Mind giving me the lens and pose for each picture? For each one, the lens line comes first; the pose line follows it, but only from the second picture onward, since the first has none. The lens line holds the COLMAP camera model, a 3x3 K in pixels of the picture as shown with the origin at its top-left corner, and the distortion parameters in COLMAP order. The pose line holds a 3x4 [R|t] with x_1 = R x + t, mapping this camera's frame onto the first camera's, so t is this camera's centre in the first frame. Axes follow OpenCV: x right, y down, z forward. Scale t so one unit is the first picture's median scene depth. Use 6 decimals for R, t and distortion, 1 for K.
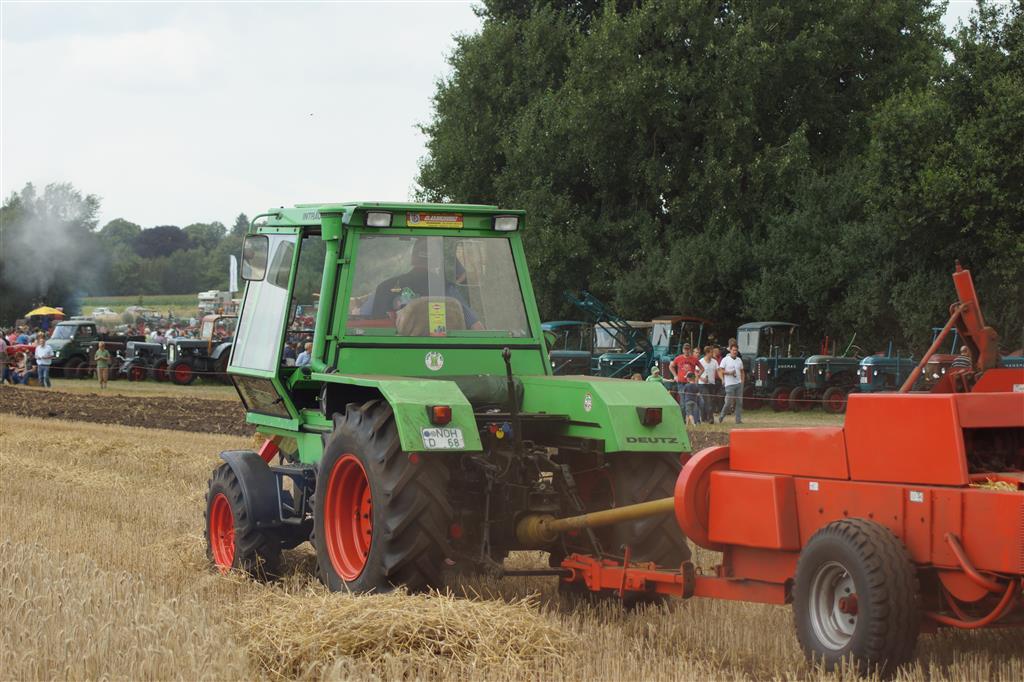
lens RADIAL K [[3157.7, 0, 512.0], [0, 3157.7, 341.0], [0, 0, 1]] dist [-0.159886, -0.637279]
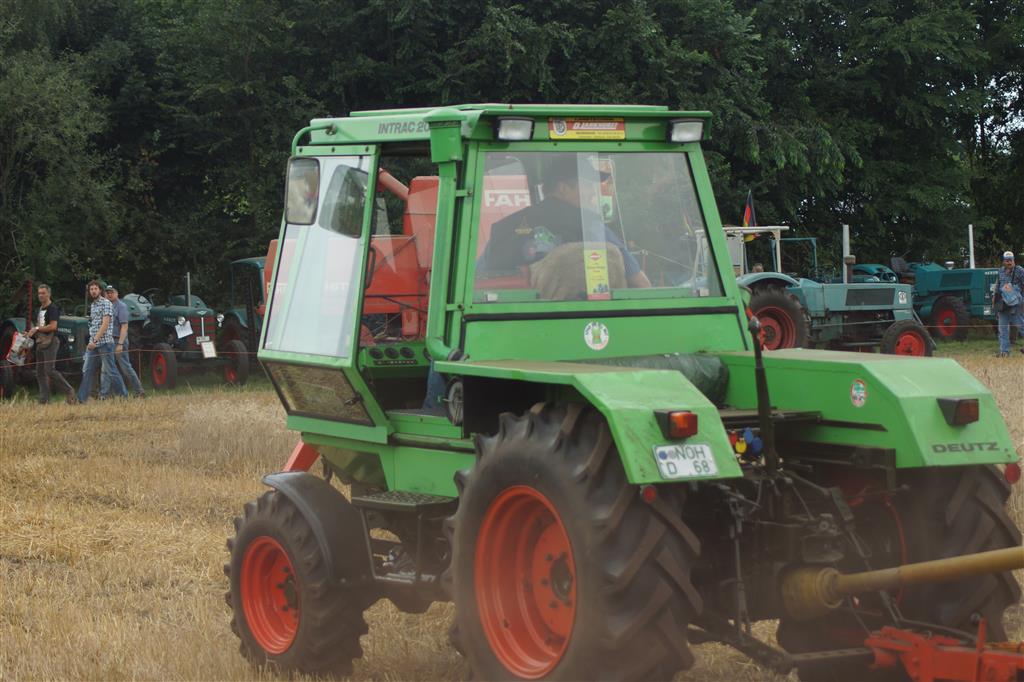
lens RADIAL K [[3157.7, 0, 512.0], [0, 3157.7, 341.0], [0, 0, 1]] dist [-0.159886, -0.637279]
pose [[0.994154, -0.032556, 0.102950, -0.111987], [0.030033, 0.999212, 0.025966, -0.010694], [-0.103714, -0.022723, 0.994348, 0.324335]]
